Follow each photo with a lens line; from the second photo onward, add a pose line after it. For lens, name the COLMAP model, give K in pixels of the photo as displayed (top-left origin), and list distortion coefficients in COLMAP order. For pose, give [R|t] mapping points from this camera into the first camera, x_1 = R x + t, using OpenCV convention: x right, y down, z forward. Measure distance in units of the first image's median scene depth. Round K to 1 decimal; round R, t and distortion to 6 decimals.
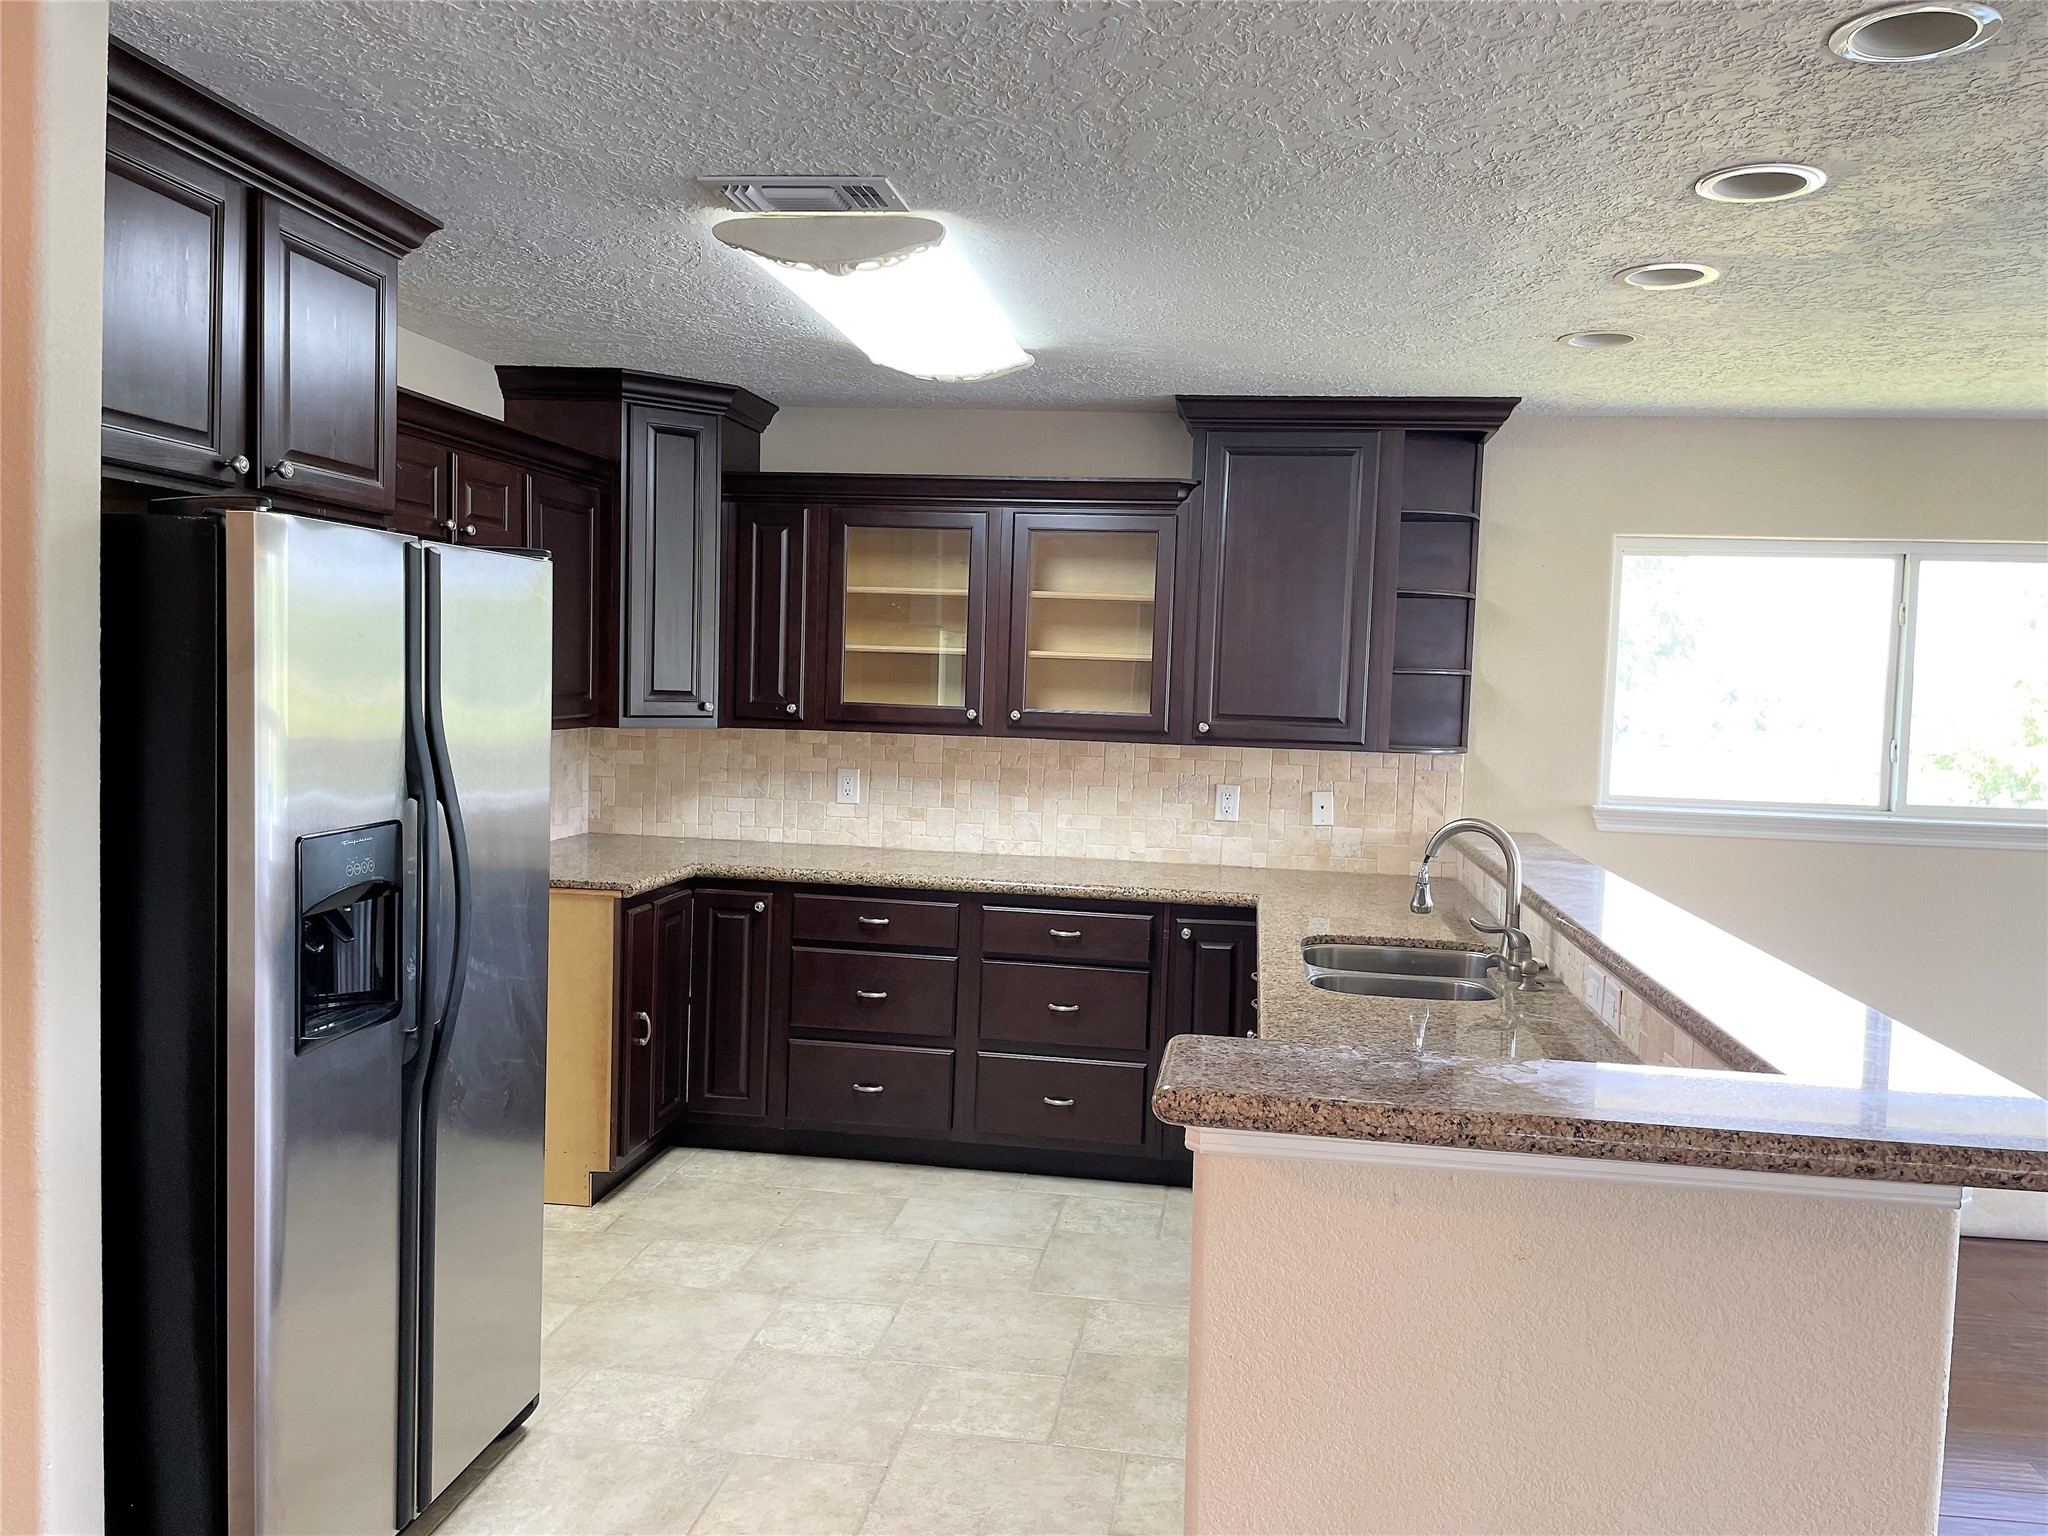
lens RADIAL K [[1542.1, 0, 1026.2], [0, 1542.1, 759.4], [0, 0, 1]] dist [0.084357, -0.110568]
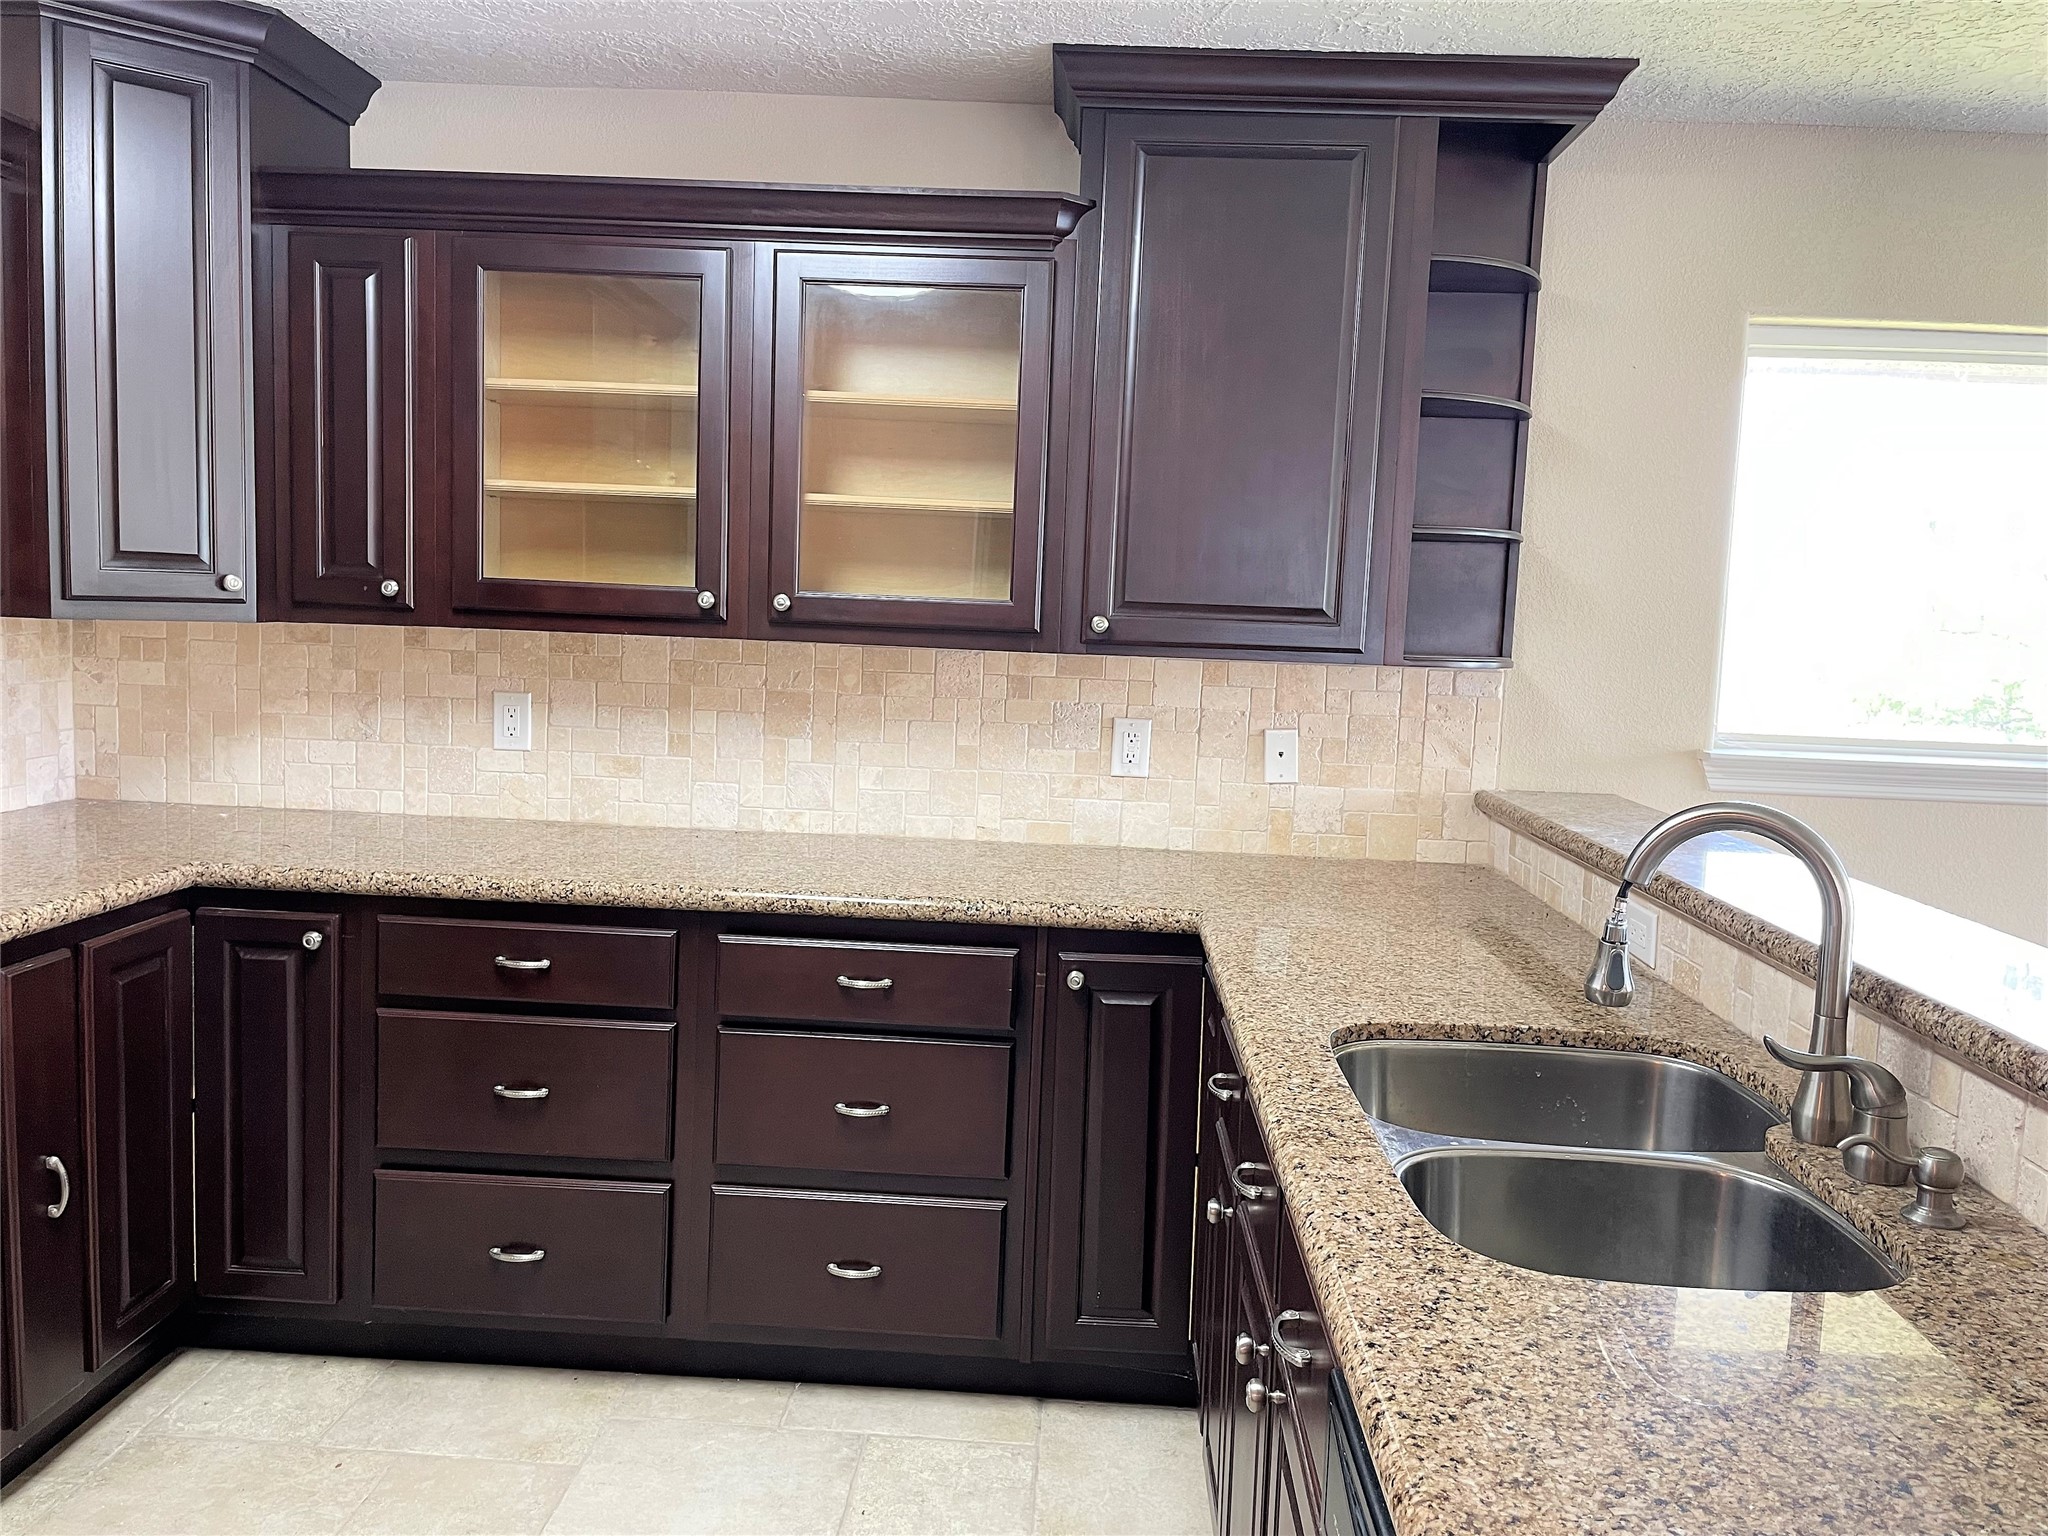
lens RADIAL K [[1542.1, 0, 1026.2], [0, 1542.1, 759.4], [0, 0, 1]] dist [0.084357, -0.110568]
pose [[0.994451, -0.004764, 0.105092, 0.023144], [-0.000427, 0.998783, 0.049316, 0.002174], [-0.105199, -0.049088, 0.993239, 0.397772]]
